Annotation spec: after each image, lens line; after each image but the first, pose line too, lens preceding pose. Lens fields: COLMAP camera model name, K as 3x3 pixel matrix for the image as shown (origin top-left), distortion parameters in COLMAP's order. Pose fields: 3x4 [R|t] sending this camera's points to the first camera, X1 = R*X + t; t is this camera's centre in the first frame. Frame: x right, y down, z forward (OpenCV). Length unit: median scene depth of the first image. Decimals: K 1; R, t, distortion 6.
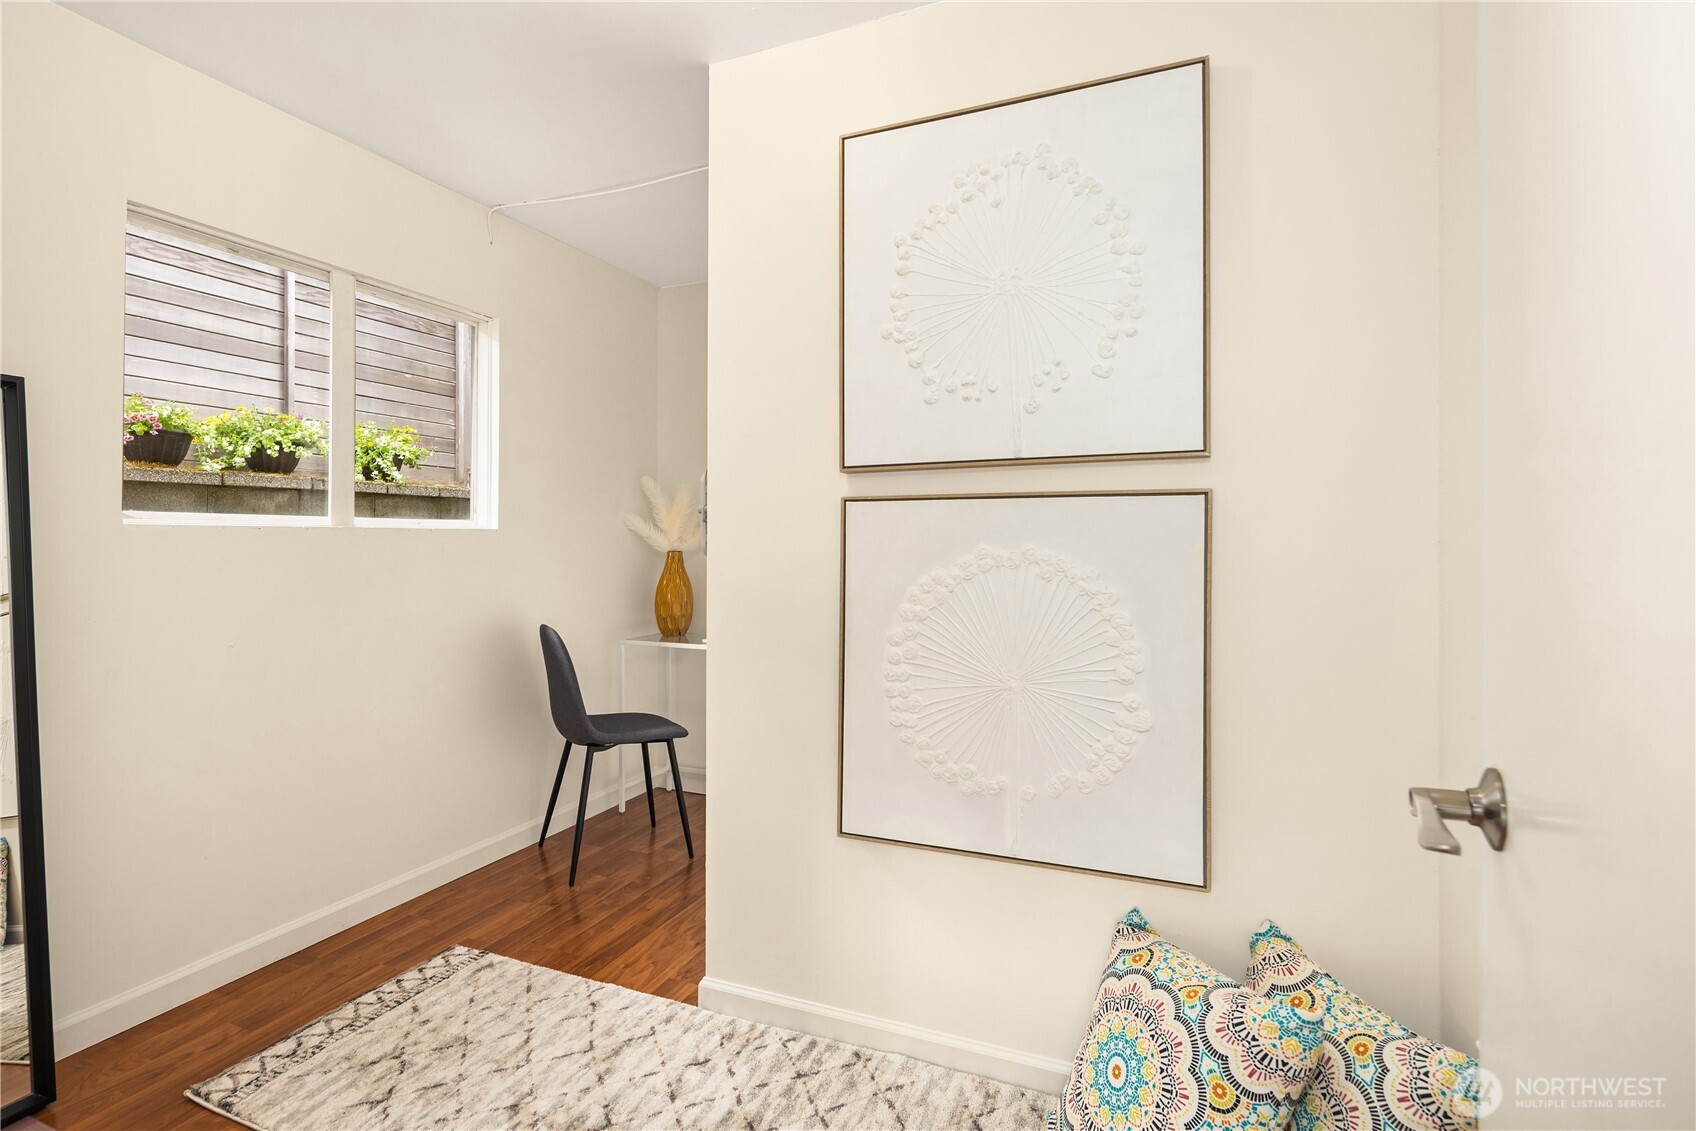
lens RADIAL K [[825.4, 0, 842.1], [0, 825.4, 554.8], [0, 0, 1]] dist [0.000349, -0.000785]
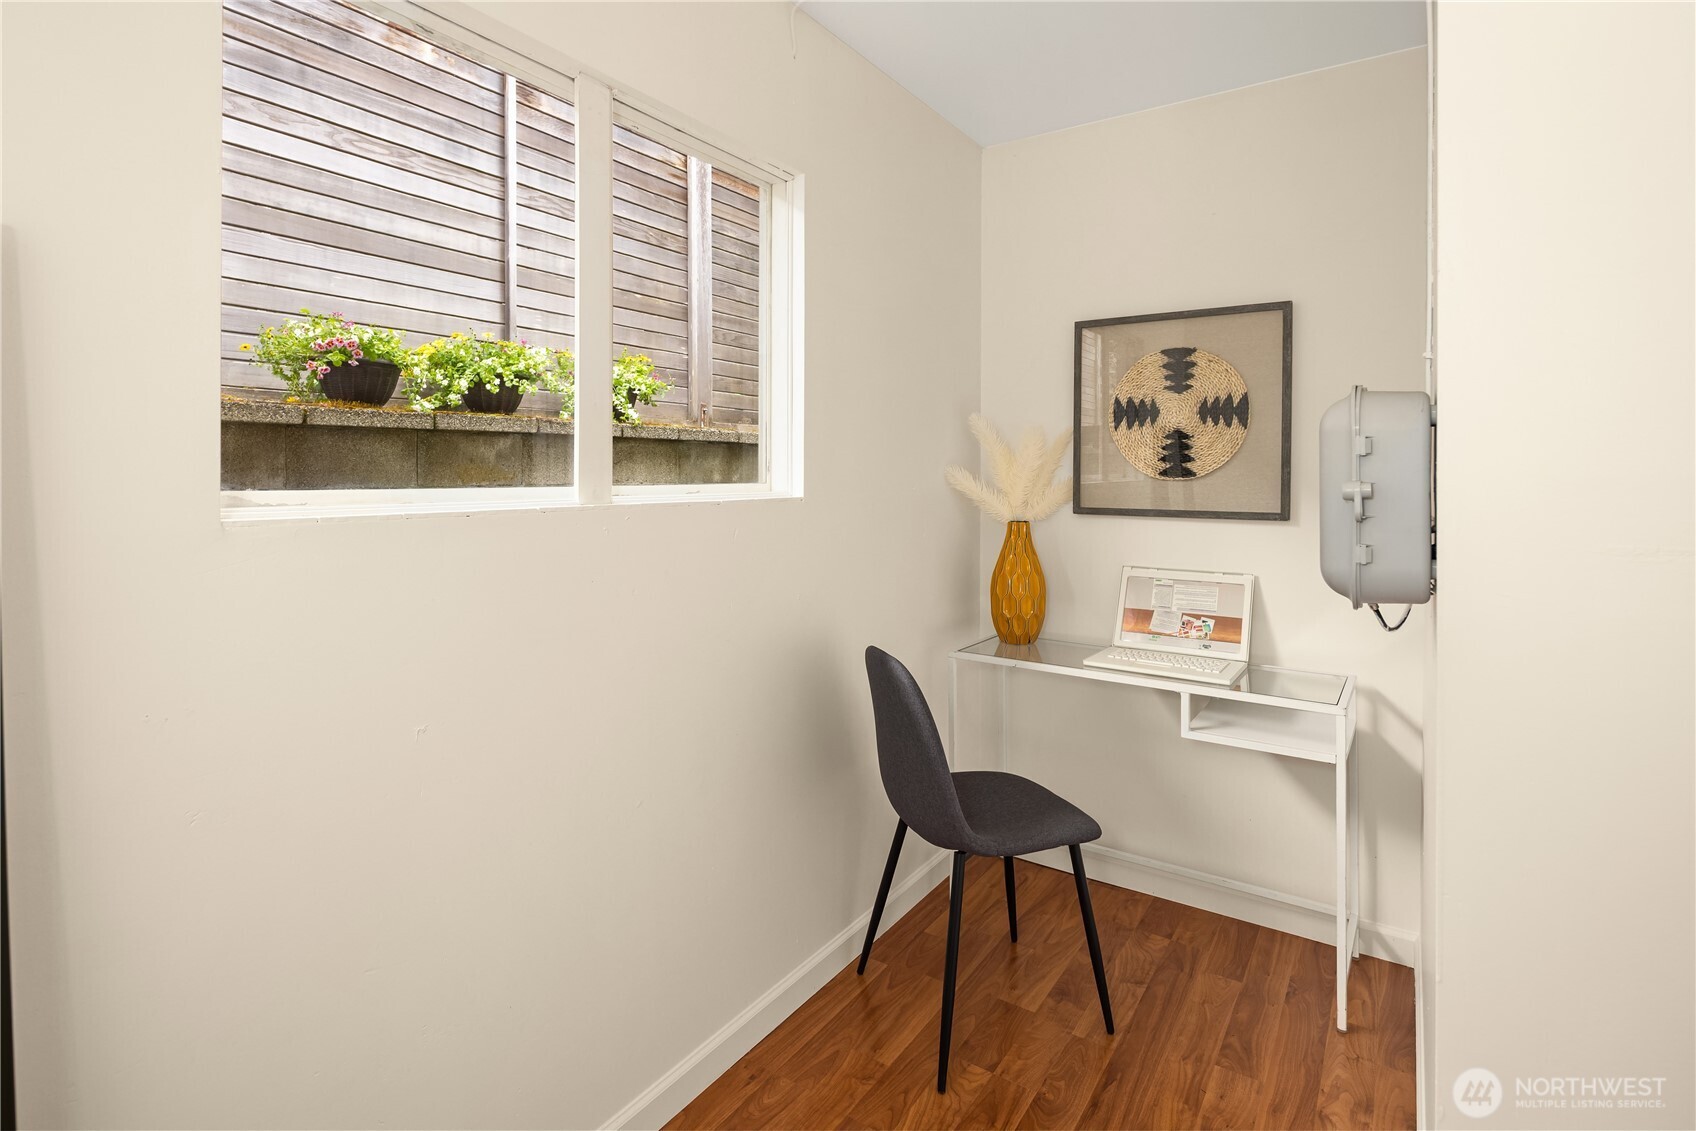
lens RADIAL K [[816.8, 0, 882.4], [0, 816.8, 505.4], [0, 0, 1]] dist [0.003865, 0.000473]
pose [[0.986854, 0.009566, -0.161333, -0.185382], [-0.005843, 0.999706, 0.023536, -0.029921], [0.161510, -0.022284, 0.986619, 0.272723]]
